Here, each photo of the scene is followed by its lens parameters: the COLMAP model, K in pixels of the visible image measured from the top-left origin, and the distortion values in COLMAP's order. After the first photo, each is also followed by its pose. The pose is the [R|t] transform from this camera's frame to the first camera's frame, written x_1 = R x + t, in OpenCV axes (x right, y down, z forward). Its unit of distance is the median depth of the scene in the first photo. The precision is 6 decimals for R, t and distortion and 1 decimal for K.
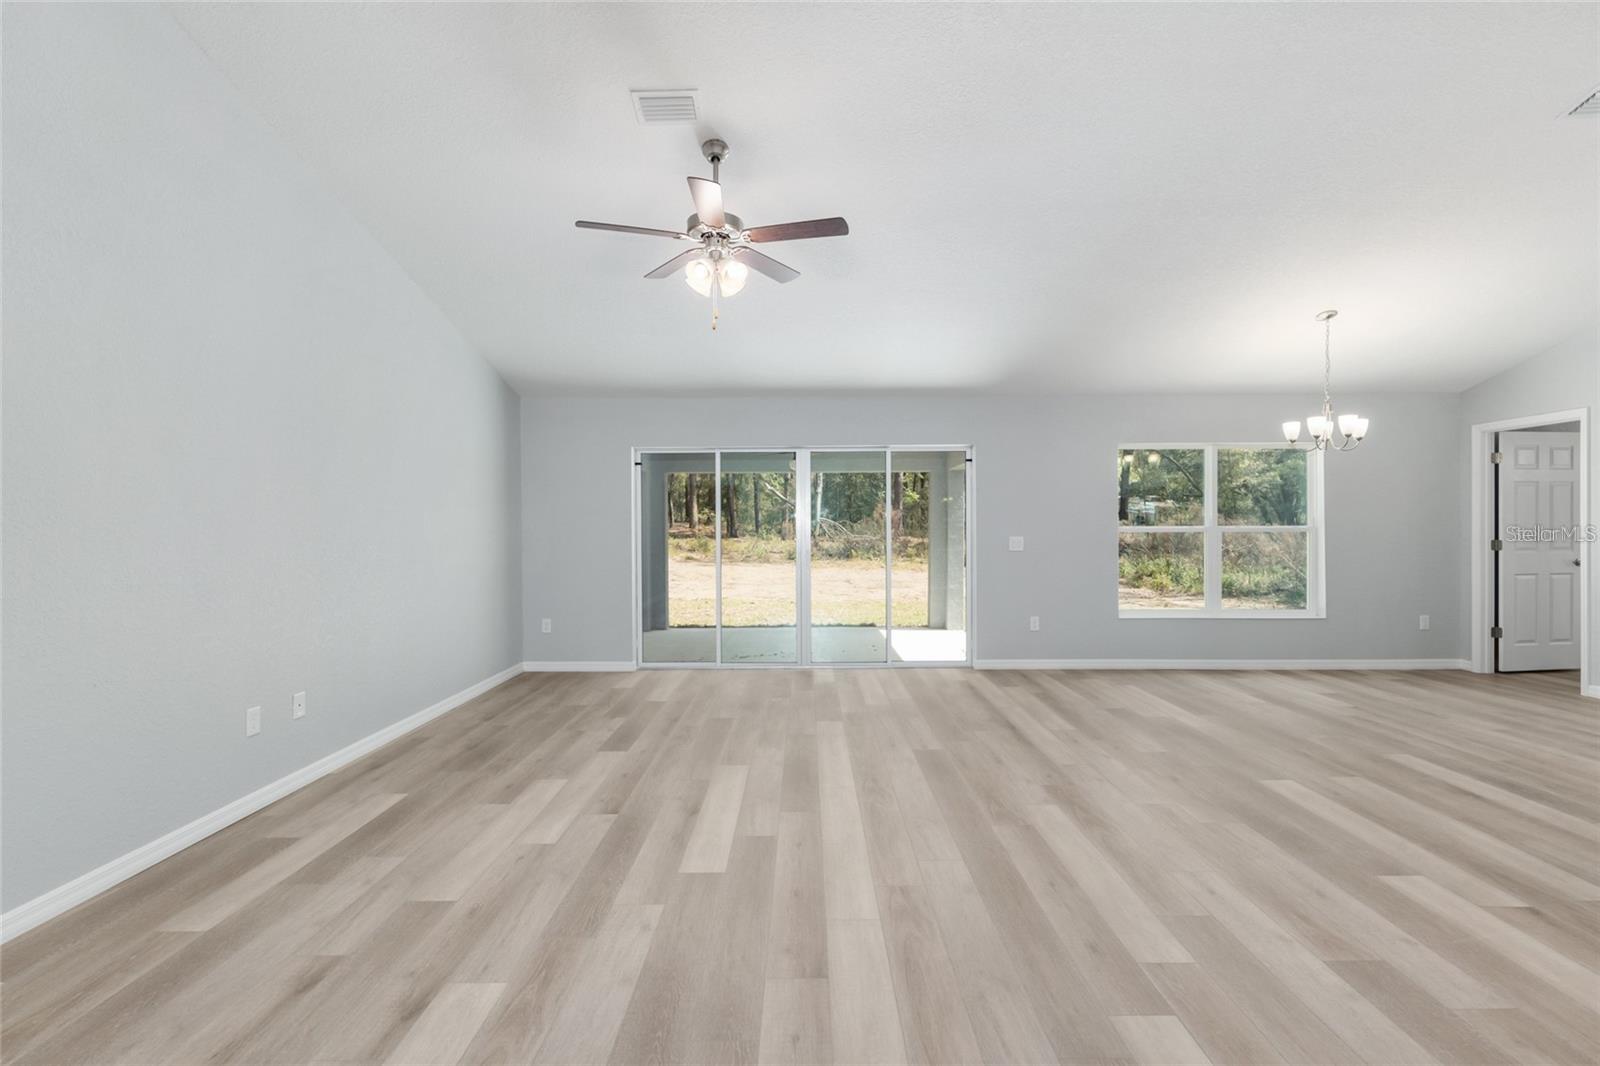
lens RADIAL K [[752.4, 0, 795.4], [0, 752.4, 530.0], [0, 0, 1]] dist [0.001168, -0.001122]
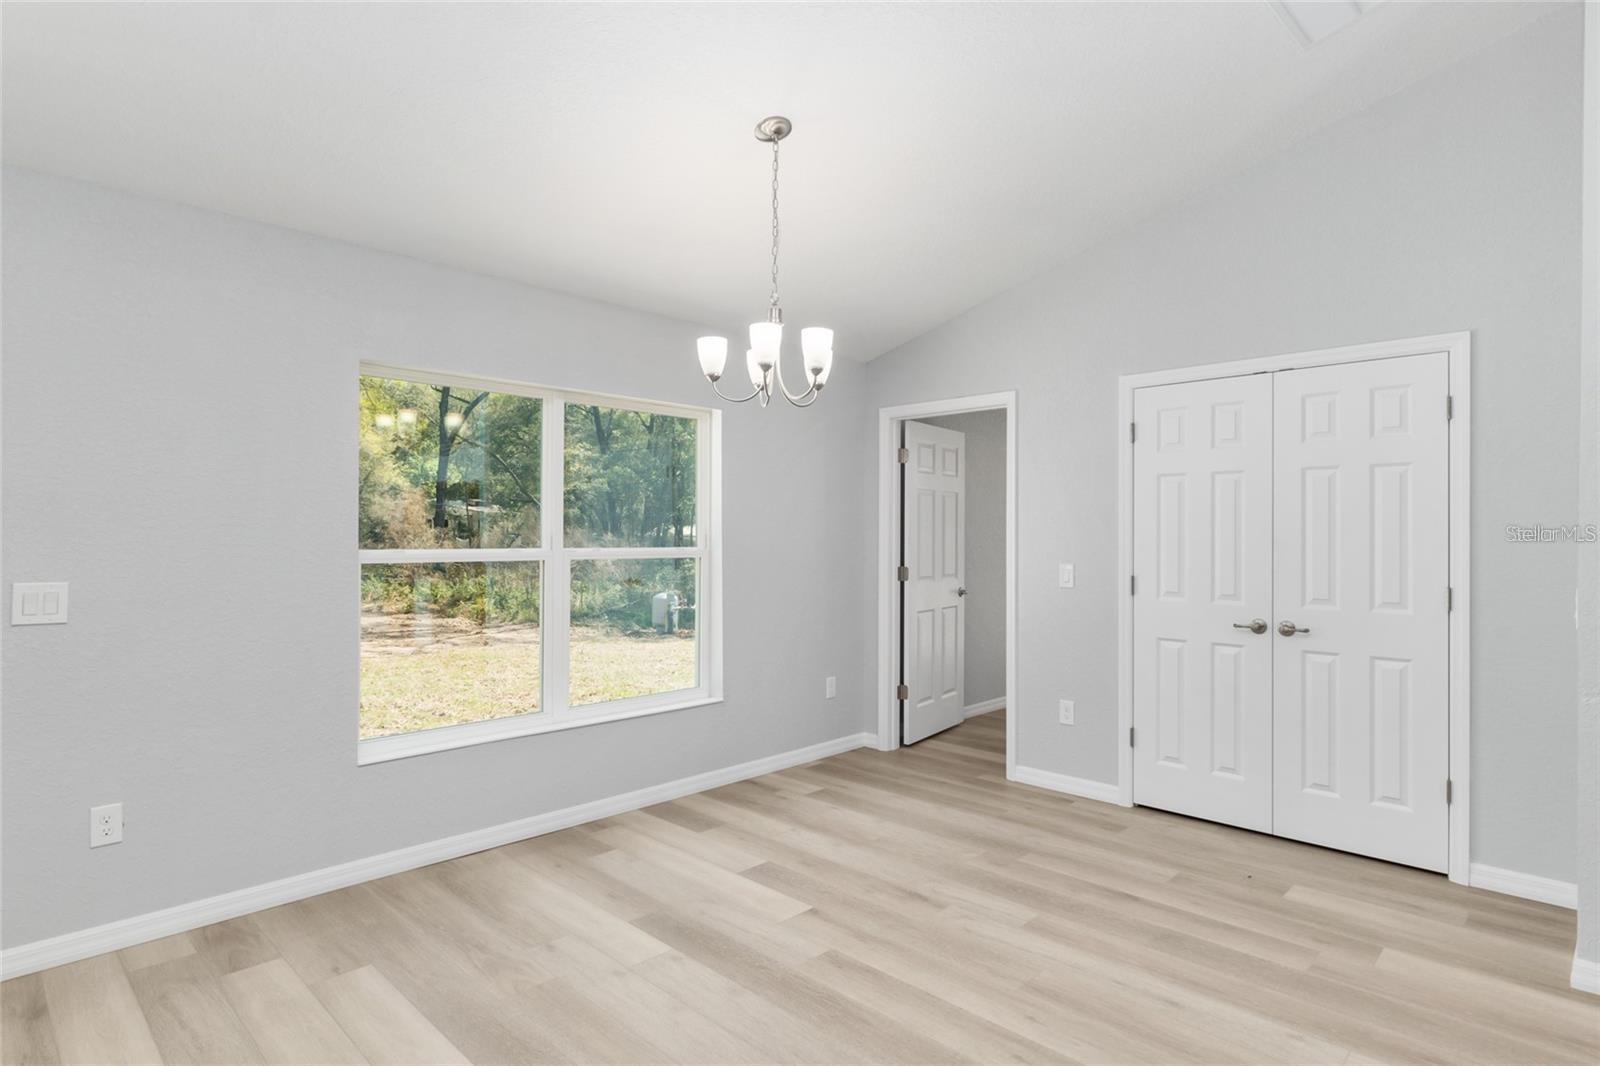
lens RADIAL K [[854.3, 0, 800.0], [0, 854.3, 533.0], [0, 0, 1]] dist [0.002601, 0.000152]
pose [[0.695265, 0.009277, 0.718693, 0.256194], [-0.005000, 0.999955, -0.008070, -0.012419], [-0.718736, 0.002017, 0.695280, 0.484061]]
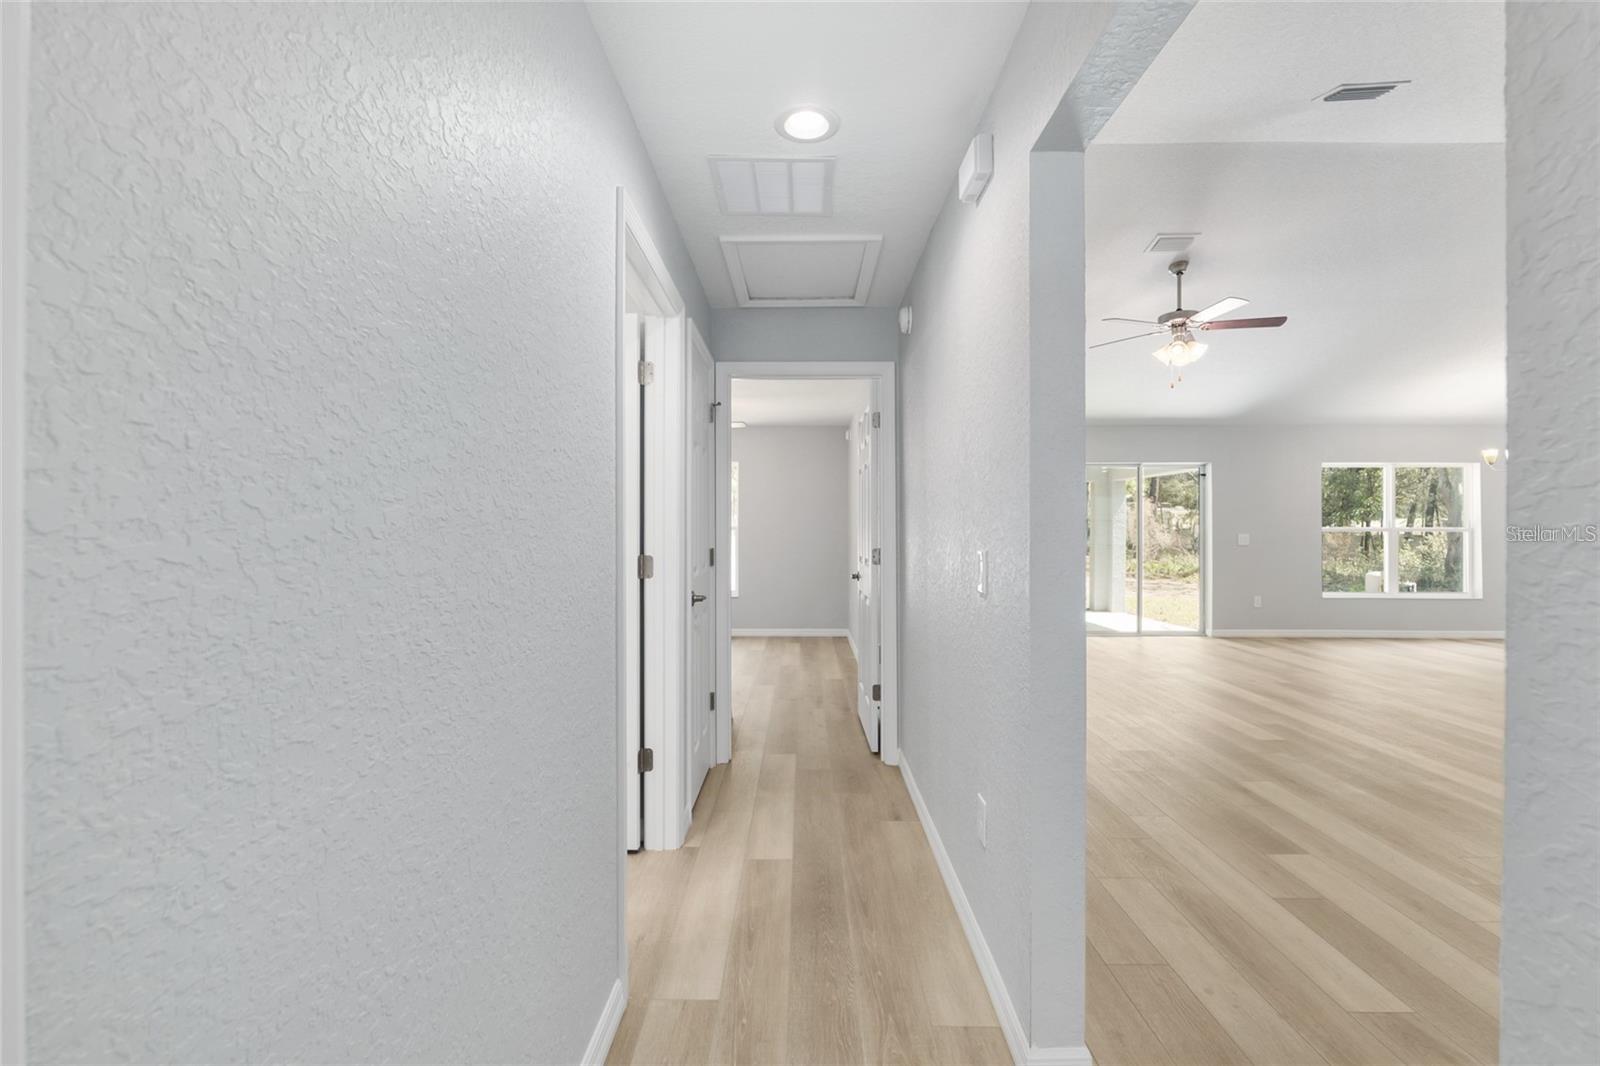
lens RADIAL K [[696.8, 0, 800.0], [0, 696.8, 533.0], [0, 0, 1]] dist [0.000962, 0.000092]
pose [[0.999955, 0.007647, 0.005598, -0.484195], [-0.007666, 0.999965, 0.003346, 0.008166], [-0.005572, -0.003389, 0.999979, -0.200430]]
